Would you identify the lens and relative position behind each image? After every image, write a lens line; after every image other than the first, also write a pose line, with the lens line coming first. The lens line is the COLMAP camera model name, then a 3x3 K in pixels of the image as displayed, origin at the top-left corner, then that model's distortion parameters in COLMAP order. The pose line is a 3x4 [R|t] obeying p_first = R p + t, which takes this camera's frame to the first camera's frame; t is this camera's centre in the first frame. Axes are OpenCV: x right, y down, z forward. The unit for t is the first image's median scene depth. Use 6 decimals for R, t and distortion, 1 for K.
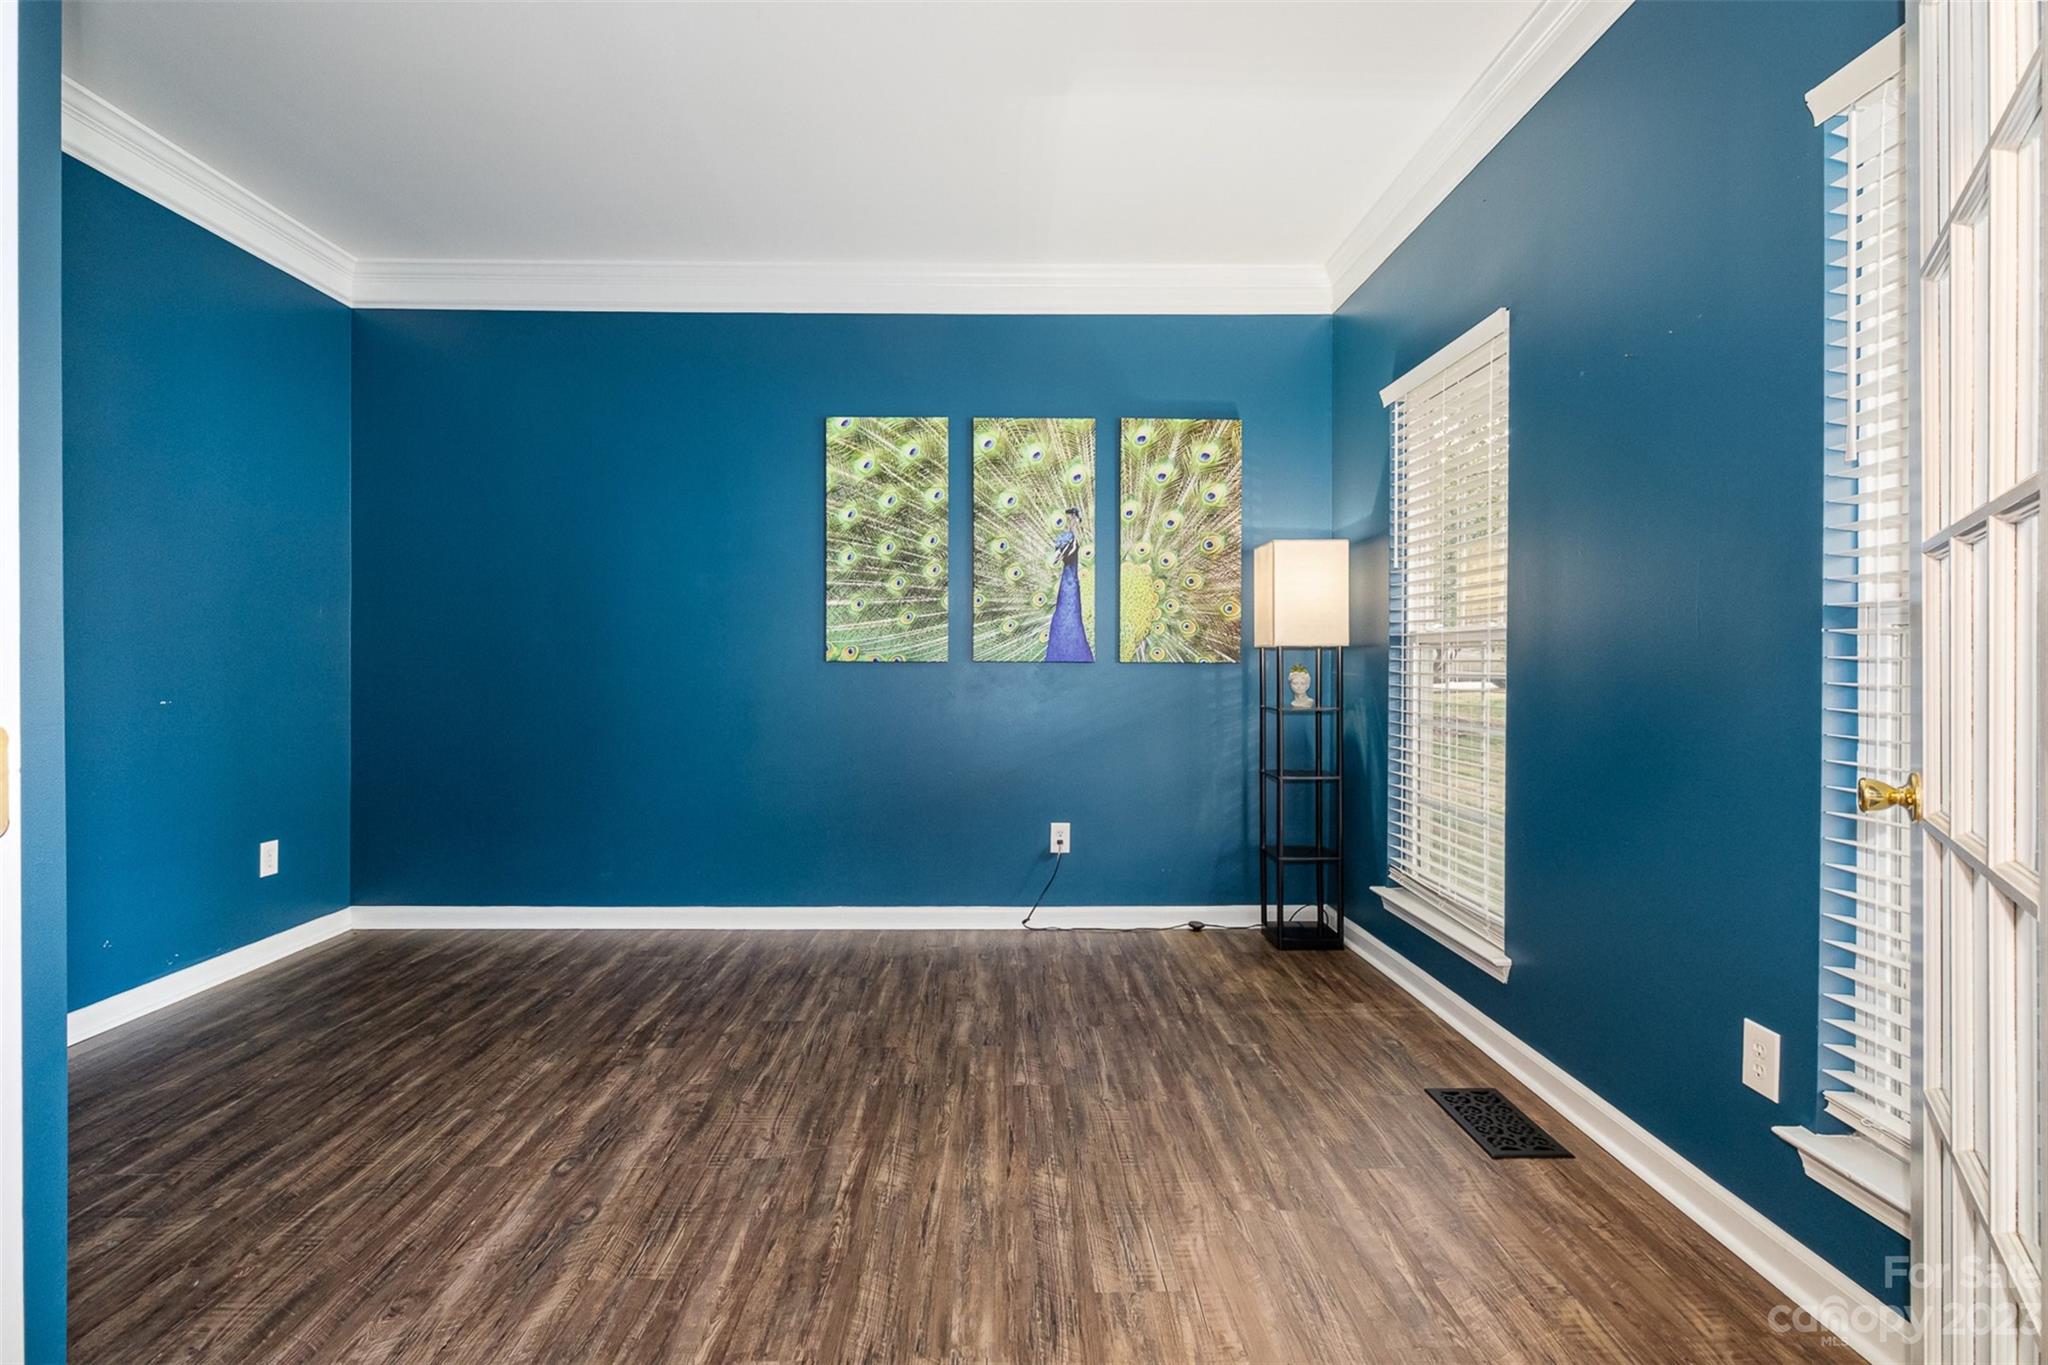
lens RADIAL K [[946.7, 0, 1015.4], [0, 946.7, 663.8], [0, 0, 1]] dist [-0.000923, 0.001451]
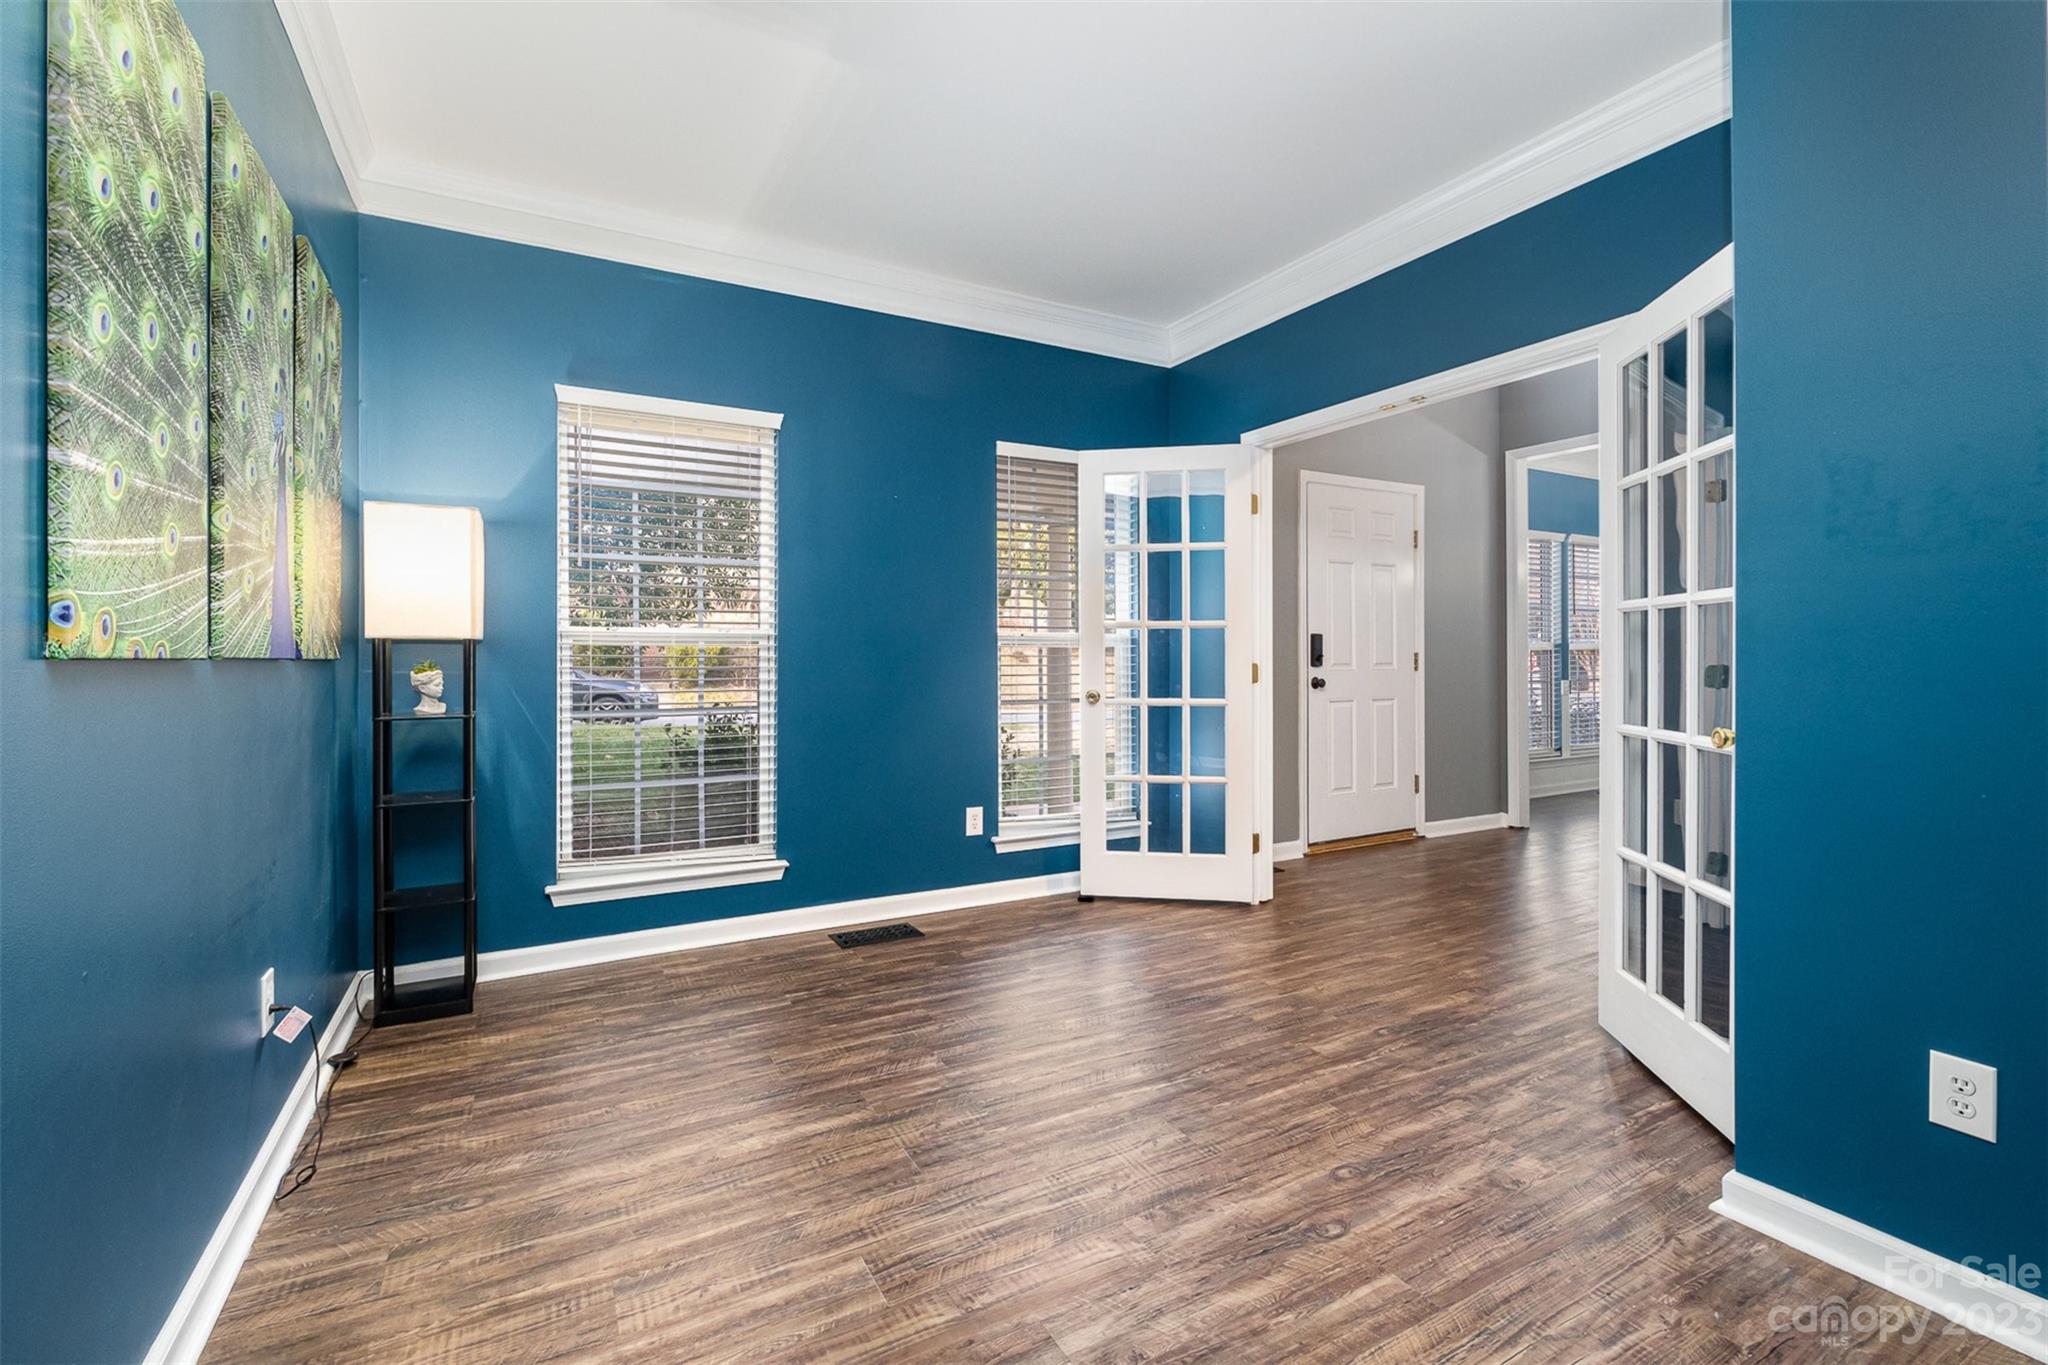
lens RADIAL K [[882.8, 0, 1013.5], [0, 882.8, 666.7], [0, 0, 1]] dist [-0.002400, -0.000442]
pose [[-0.457904, -0.010800, 0.888936, -0.947411], [0.002066, 0.999911, 0.013212, -0.006076], [-0.888999, 0.007887, -0.457841, 1.455608]]
